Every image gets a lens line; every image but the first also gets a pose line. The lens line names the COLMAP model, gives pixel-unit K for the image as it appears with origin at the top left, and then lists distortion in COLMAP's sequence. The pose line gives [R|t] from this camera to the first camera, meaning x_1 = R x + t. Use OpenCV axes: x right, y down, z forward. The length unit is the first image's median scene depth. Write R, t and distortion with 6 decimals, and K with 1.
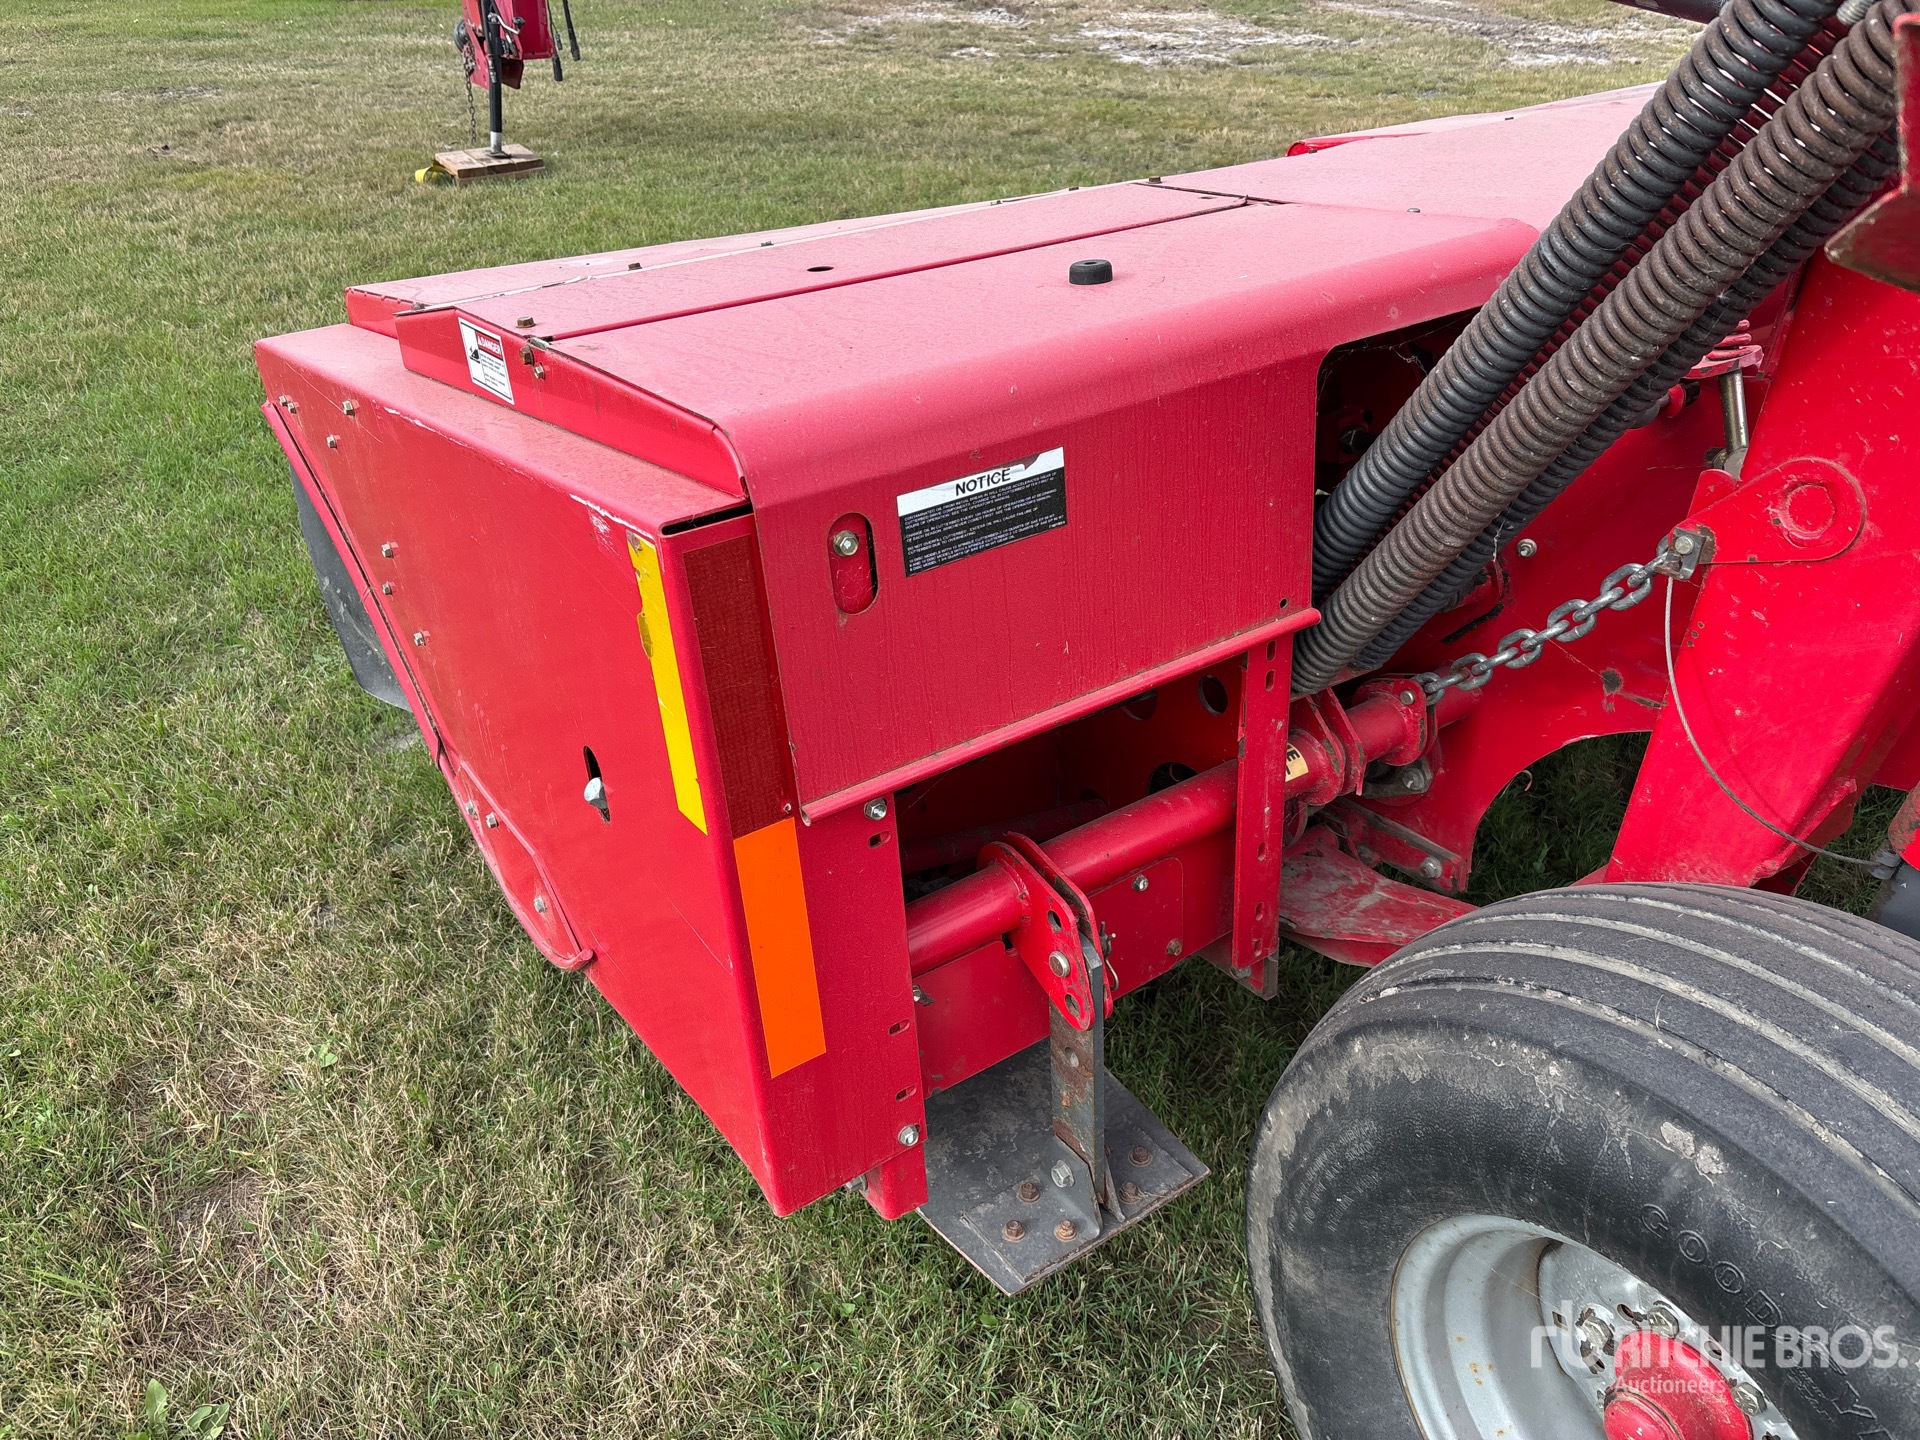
lens RADIAL K [[1450.4, 0, 950.1], [0, 1450.4, 719.7], [0, 0, 1]] dist [0.016829, 0.002813]
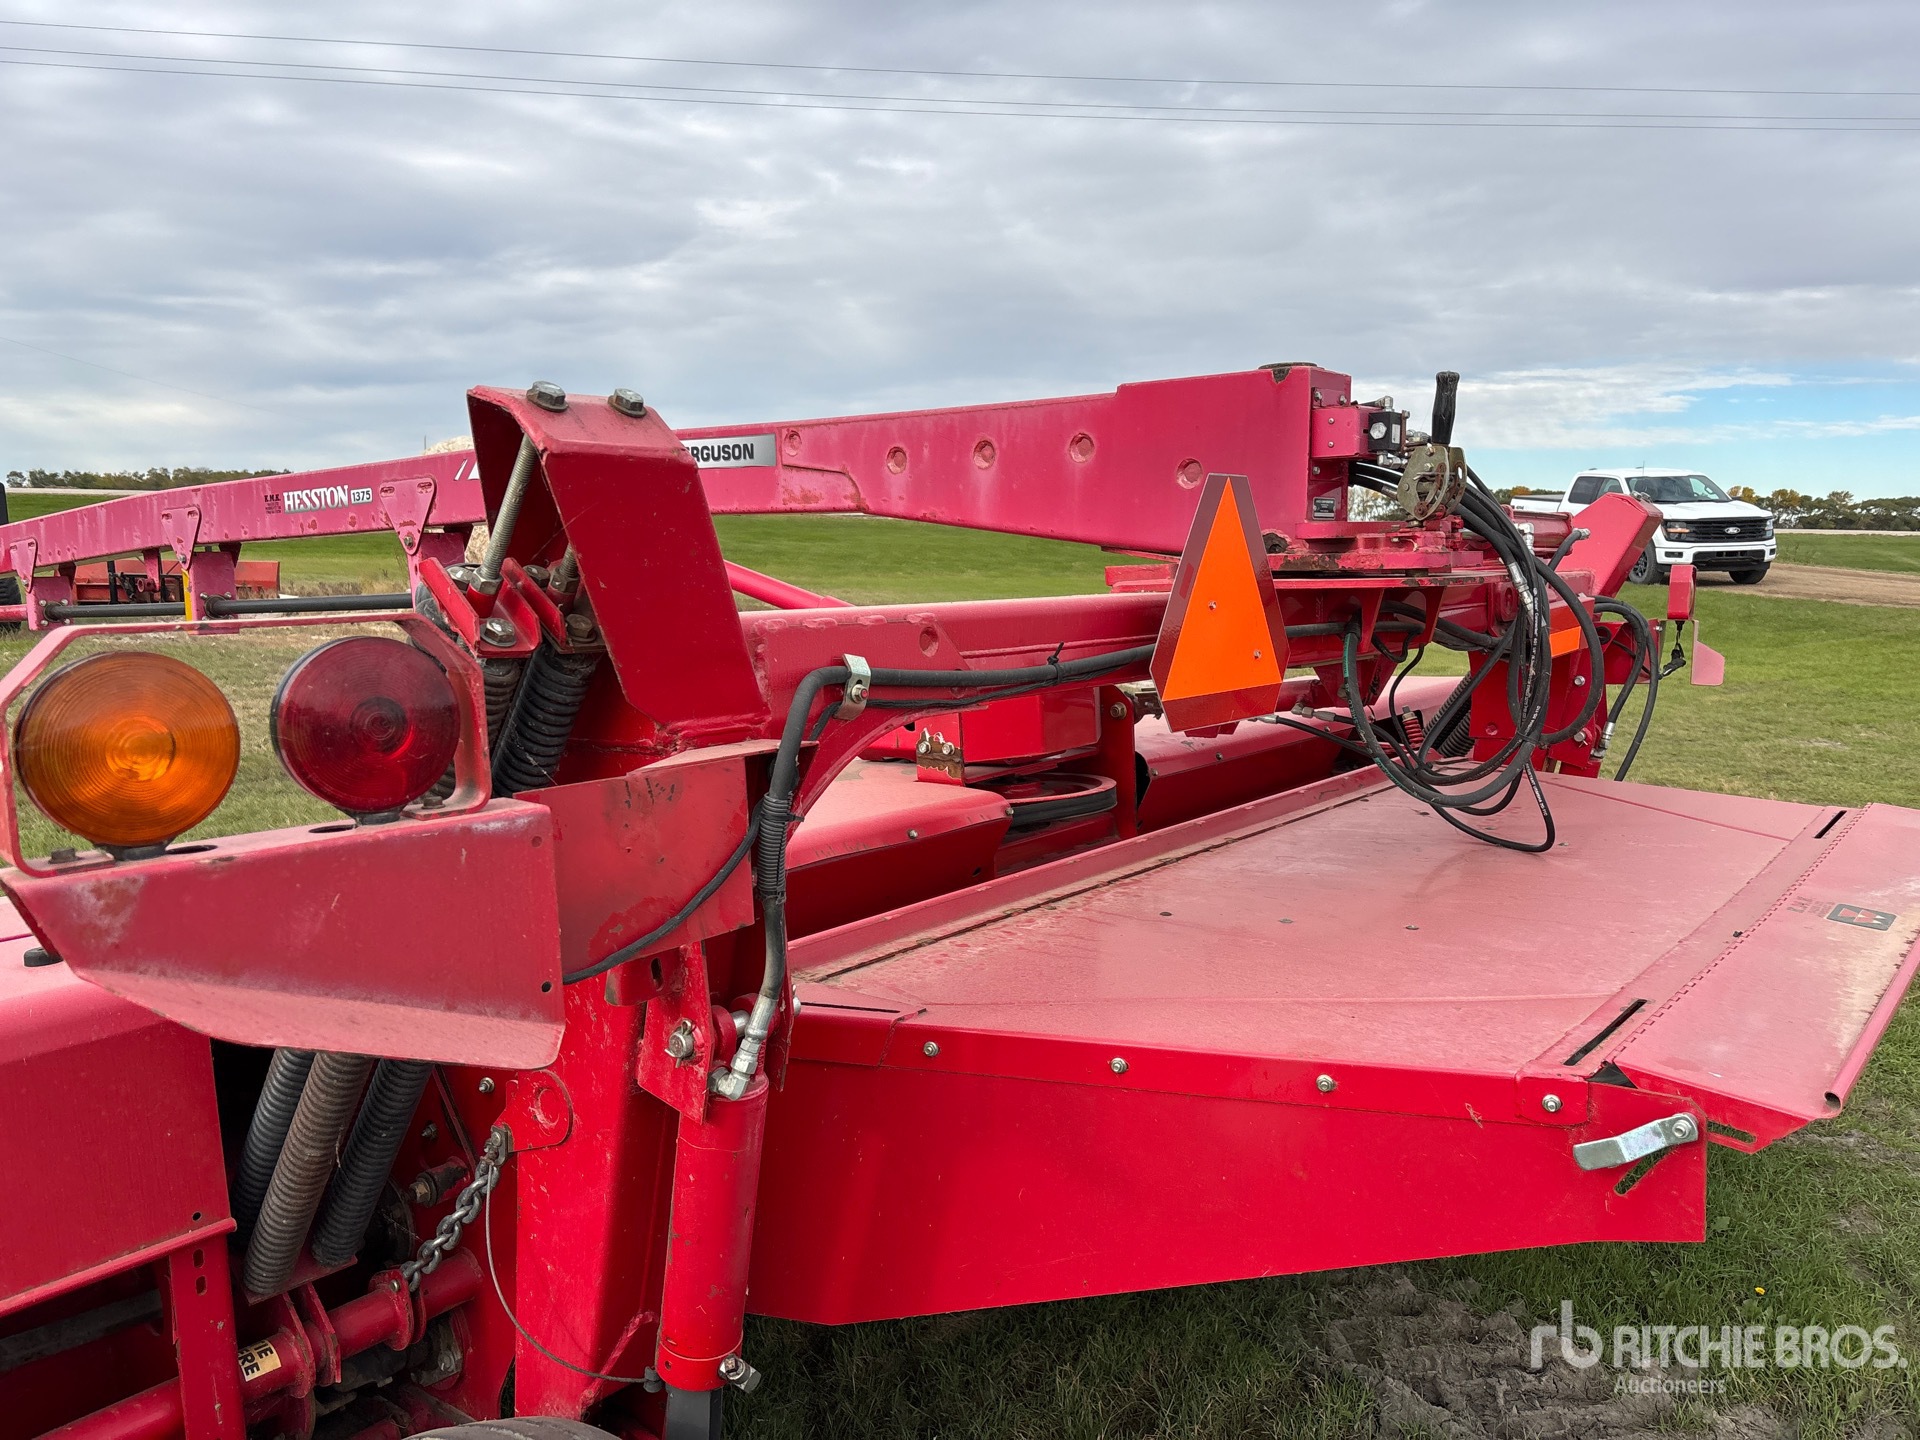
lens RADIAL K [[1443.8, 0, 901.3], [0, 1443.8, 730.7], [0, 0, 1]] dist [0.015228, 0.102741]
pose [[0.966627, -0.008543, 0.256044, 0.532411], [0.106382, 0.922584, -0.370838, 0.067874], [-0.233055, 0.385701, 0.892704, -0.415038]]
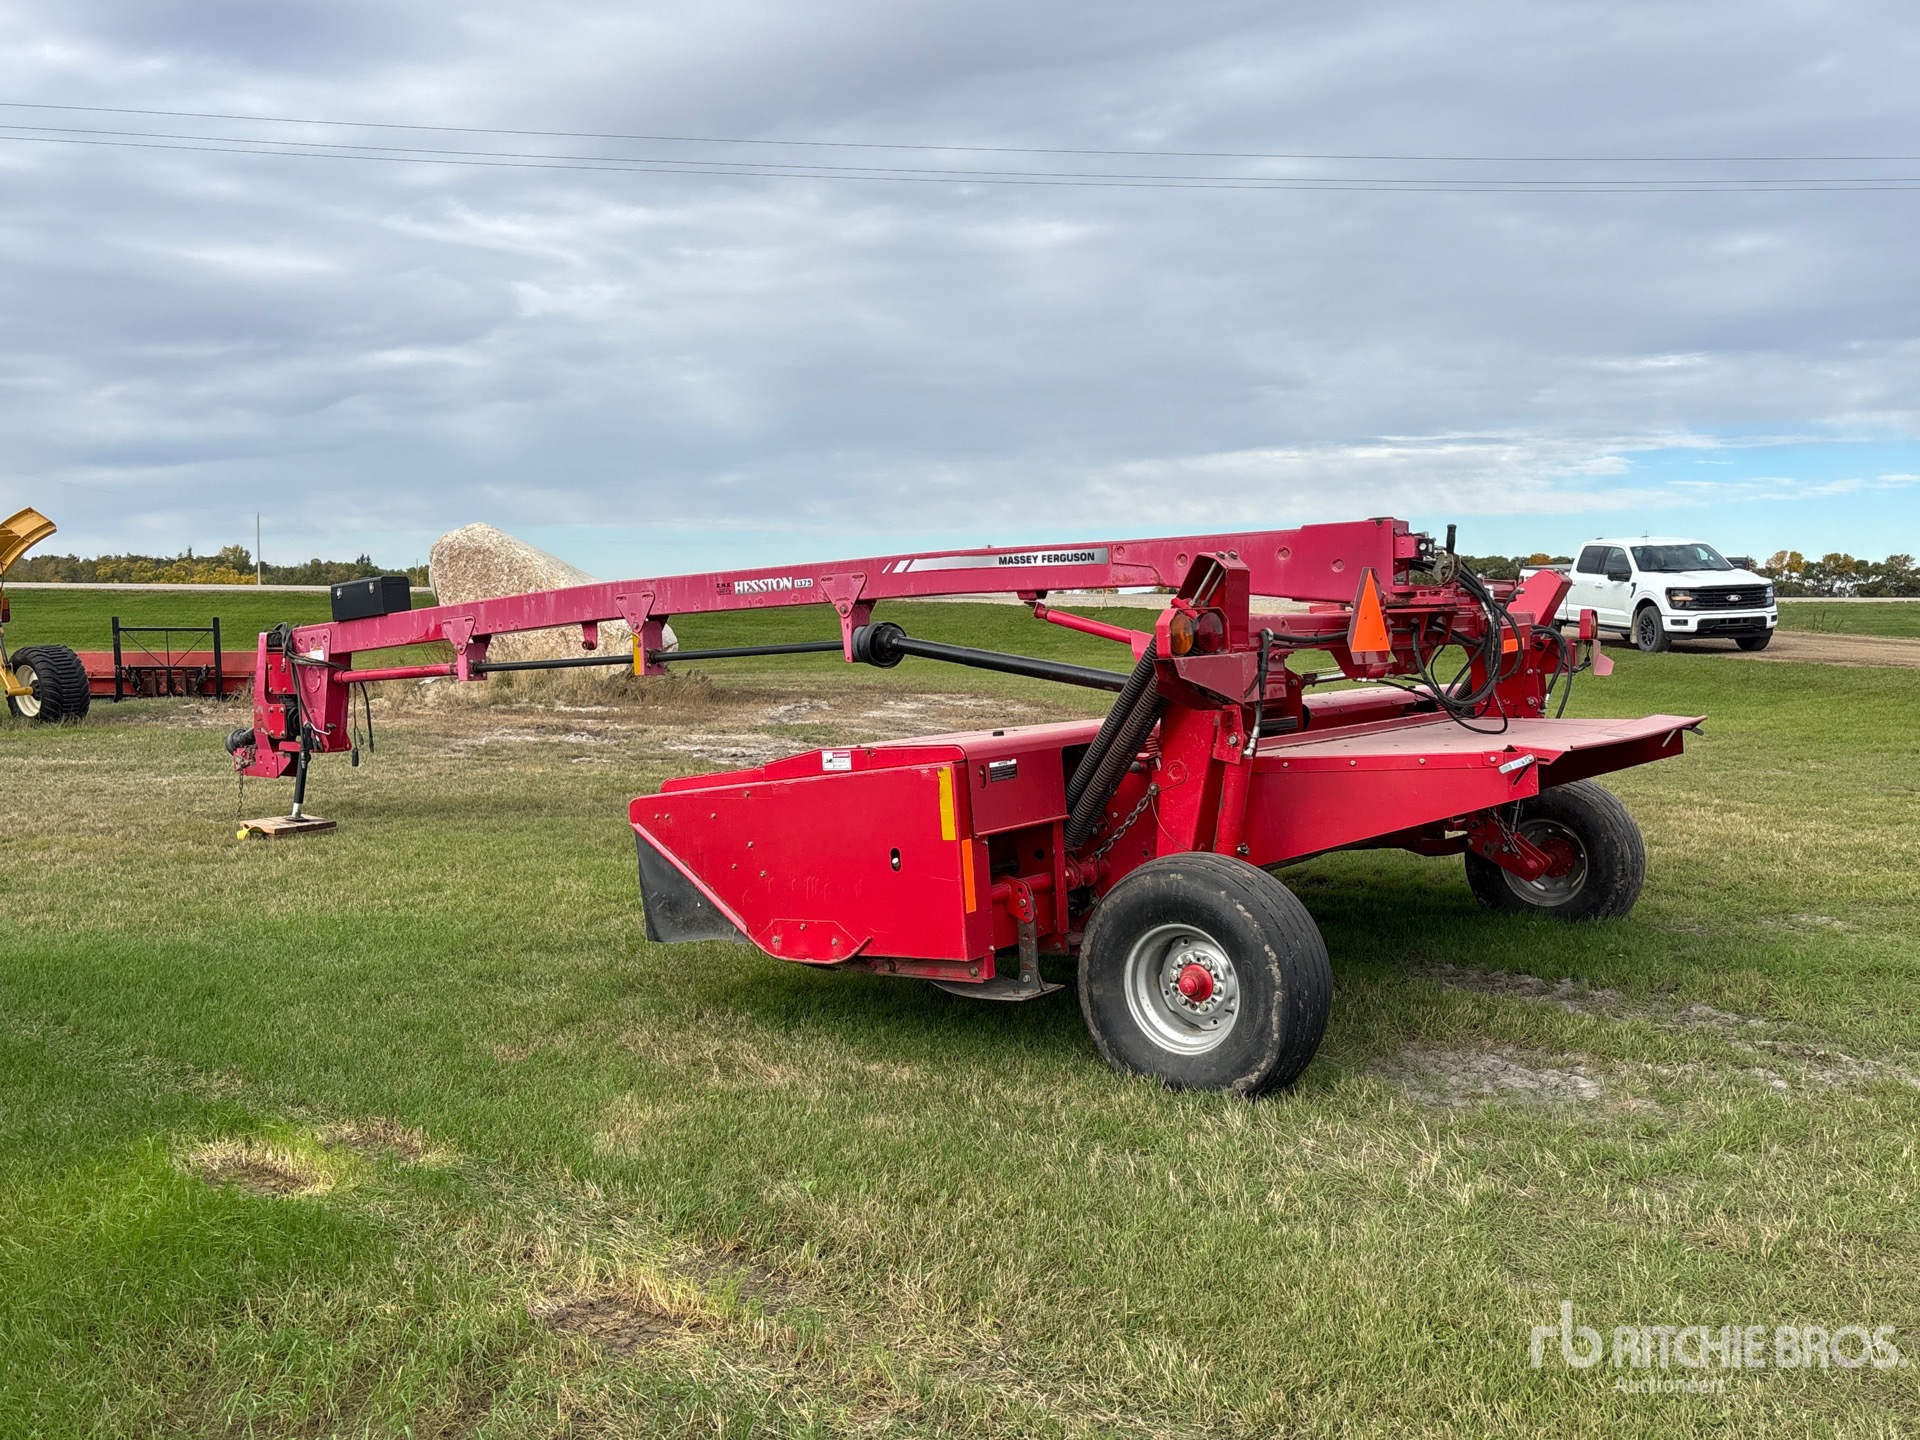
lens RADIAL K [[1673.2, 0, 895.9], [0, 1673.2, 728.8], [0, 0, 1]] dist [0.113948, -0.003527]
pose [[0.956215, -0.008022, 0.292556, -1.585229], [0.138907, 0.892297, -0.429548, 1.680007], [-0.257601, 0.451378, 0.854342, -2.955342]]
